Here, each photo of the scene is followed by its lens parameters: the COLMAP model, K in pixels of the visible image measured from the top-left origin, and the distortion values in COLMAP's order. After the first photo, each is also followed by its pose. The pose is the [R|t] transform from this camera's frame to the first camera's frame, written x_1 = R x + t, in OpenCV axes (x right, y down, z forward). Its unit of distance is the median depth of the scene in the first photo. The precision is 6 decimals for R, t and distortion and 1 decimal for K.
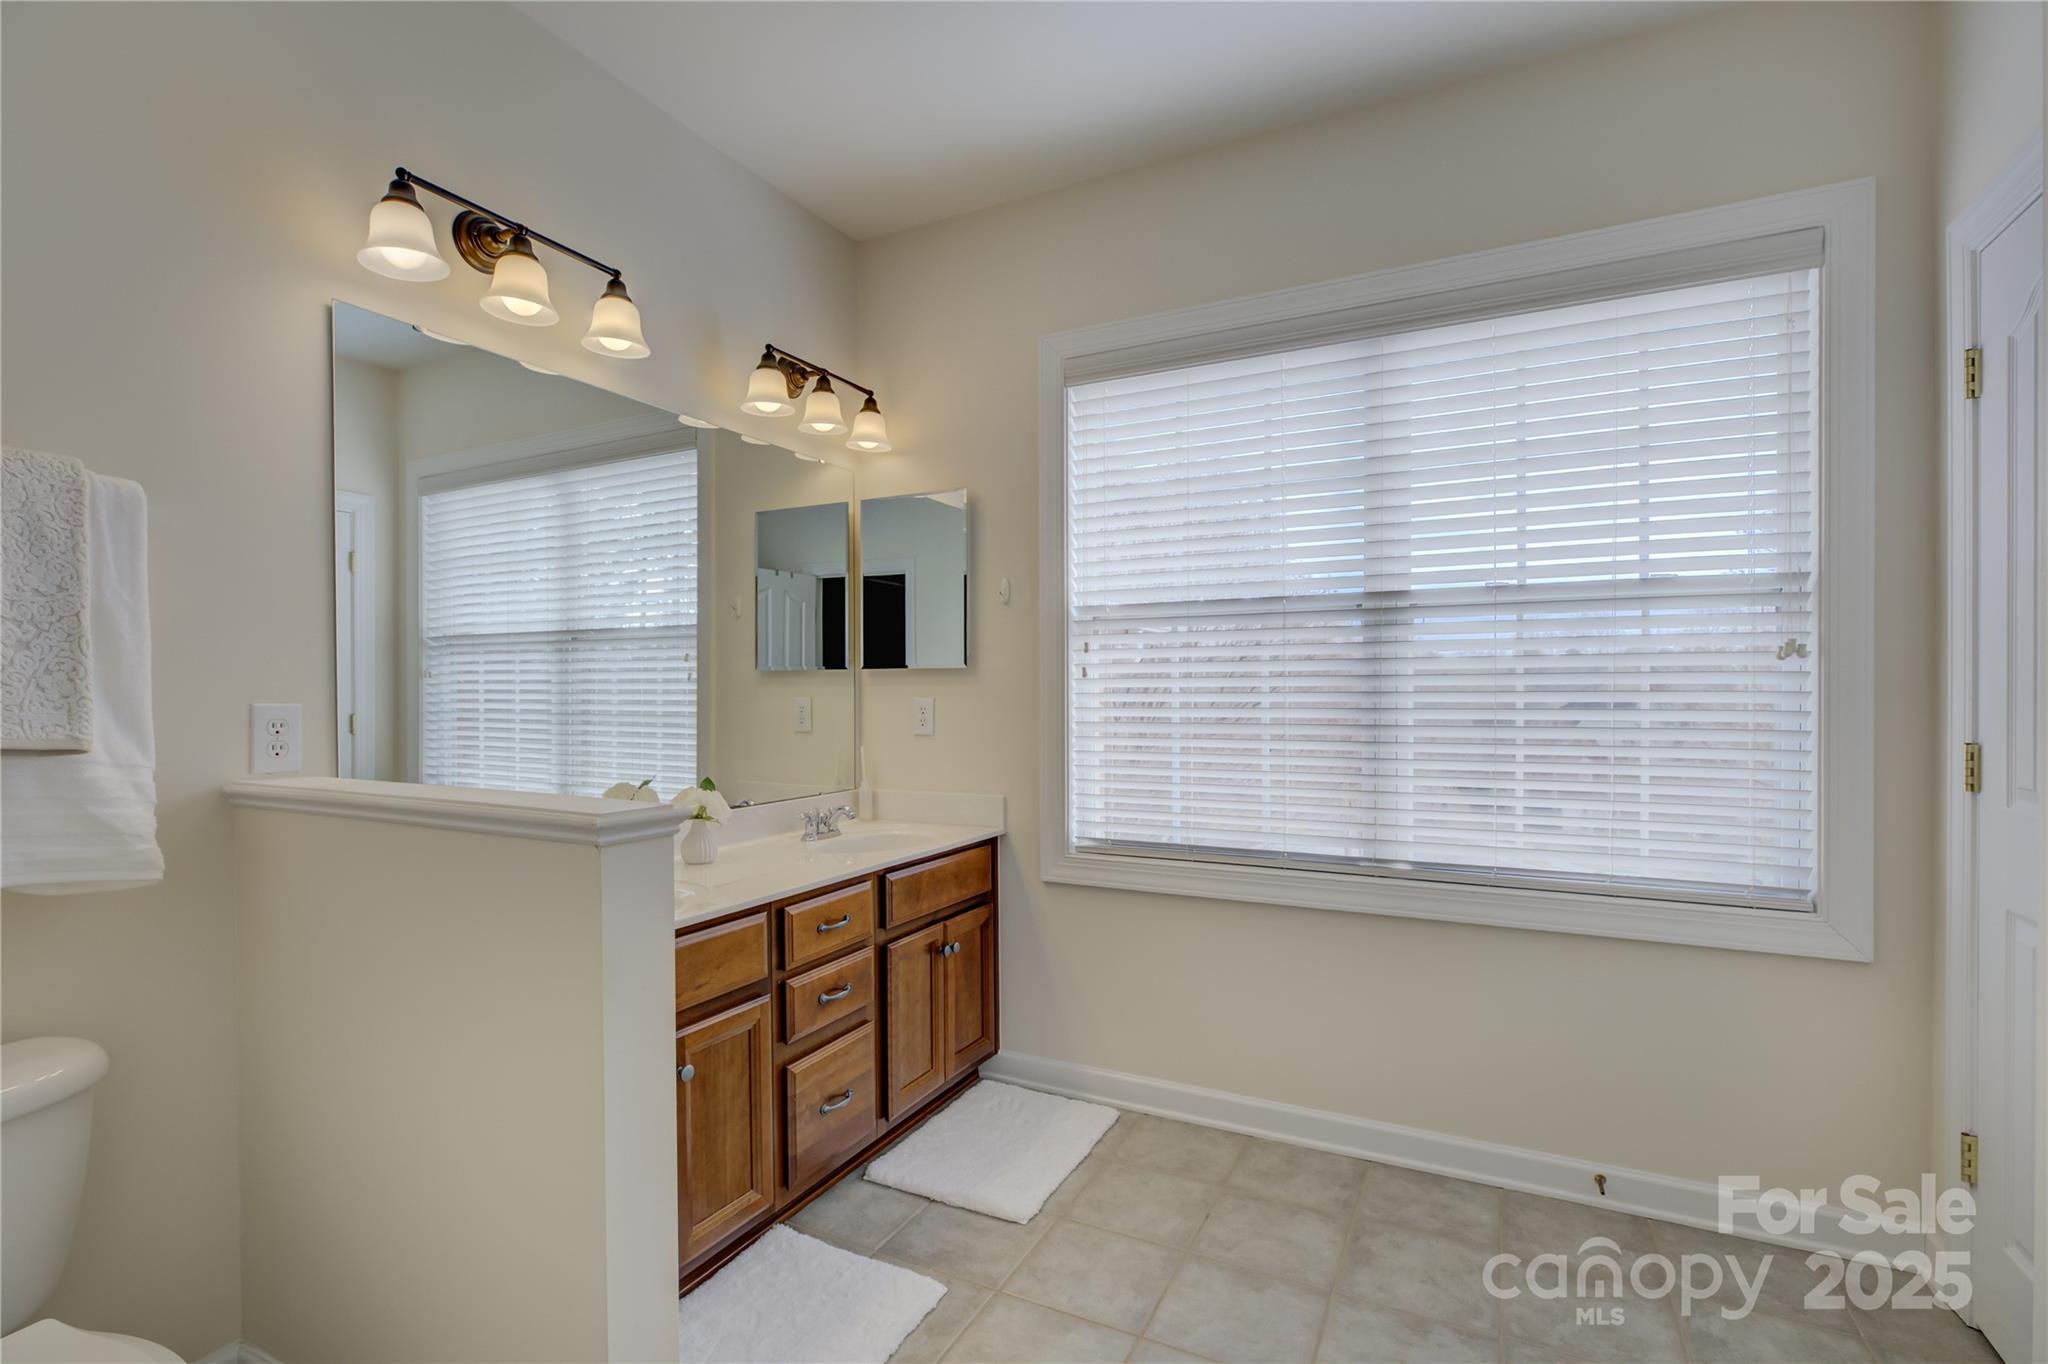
lens RADIAL K [[952.7, 0, 1017.6], [0, 952.7, 688.1], [0, 0, 1]] dist [-0.008309, -0.000603]
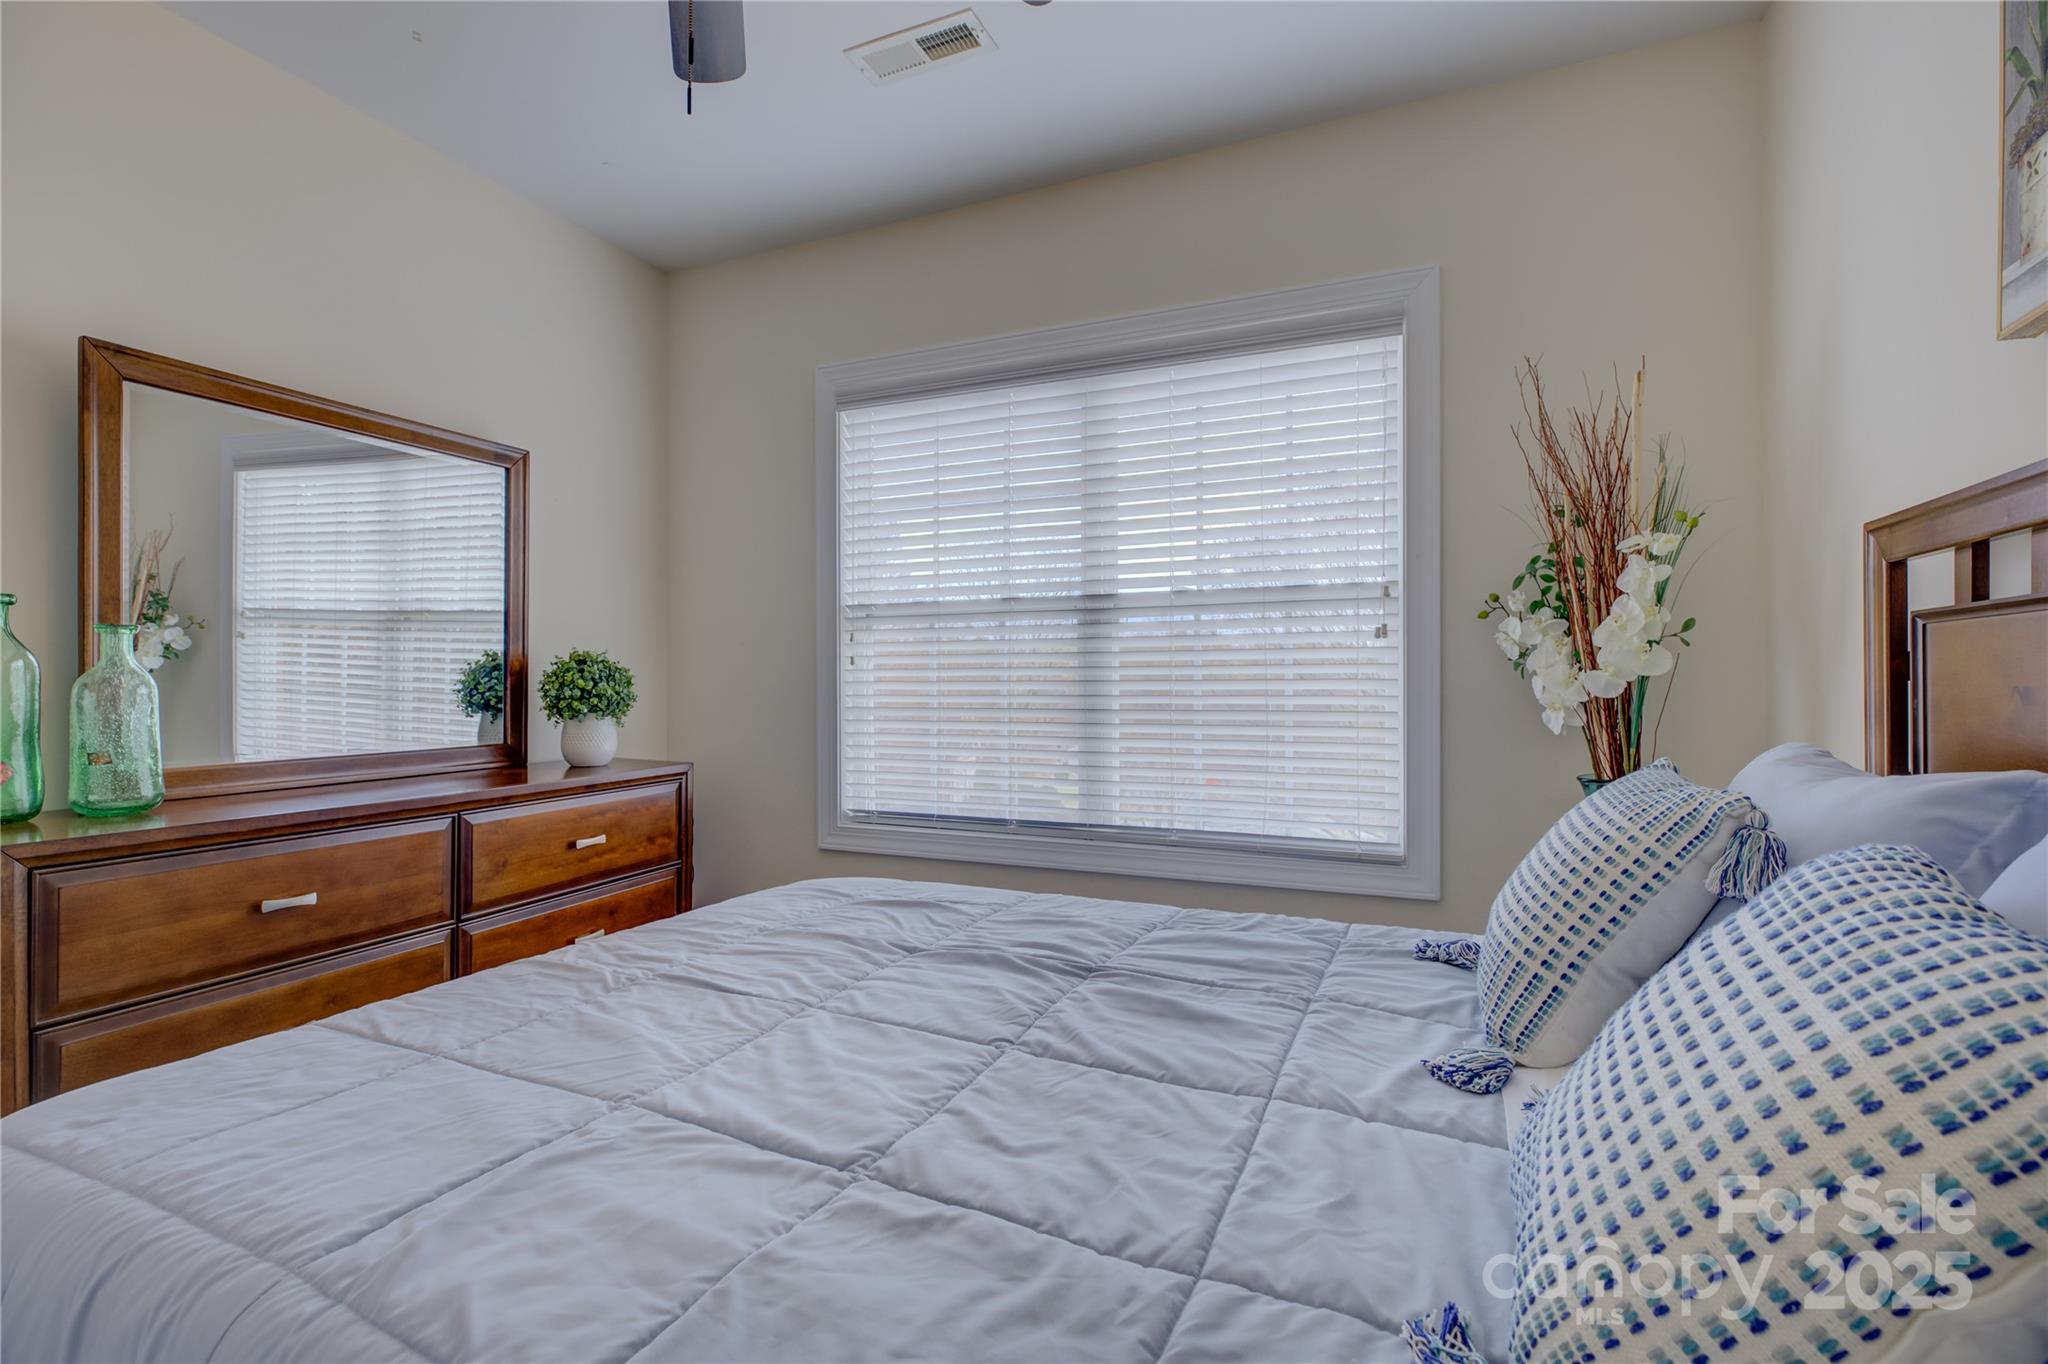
lens RADIAL K [[952.7, 0, 1023.4], [0, 952.7, 682.0], [0, 0, 1]] dist [-0.008309, -0.000603]
pose [[0.998118, 0.001704, 0.061302, 0.223216], [-0.001903, 0.999993, 0.003200, 0.001781], [-0.061296, -0.003310, 0.998114, -0.157331]]
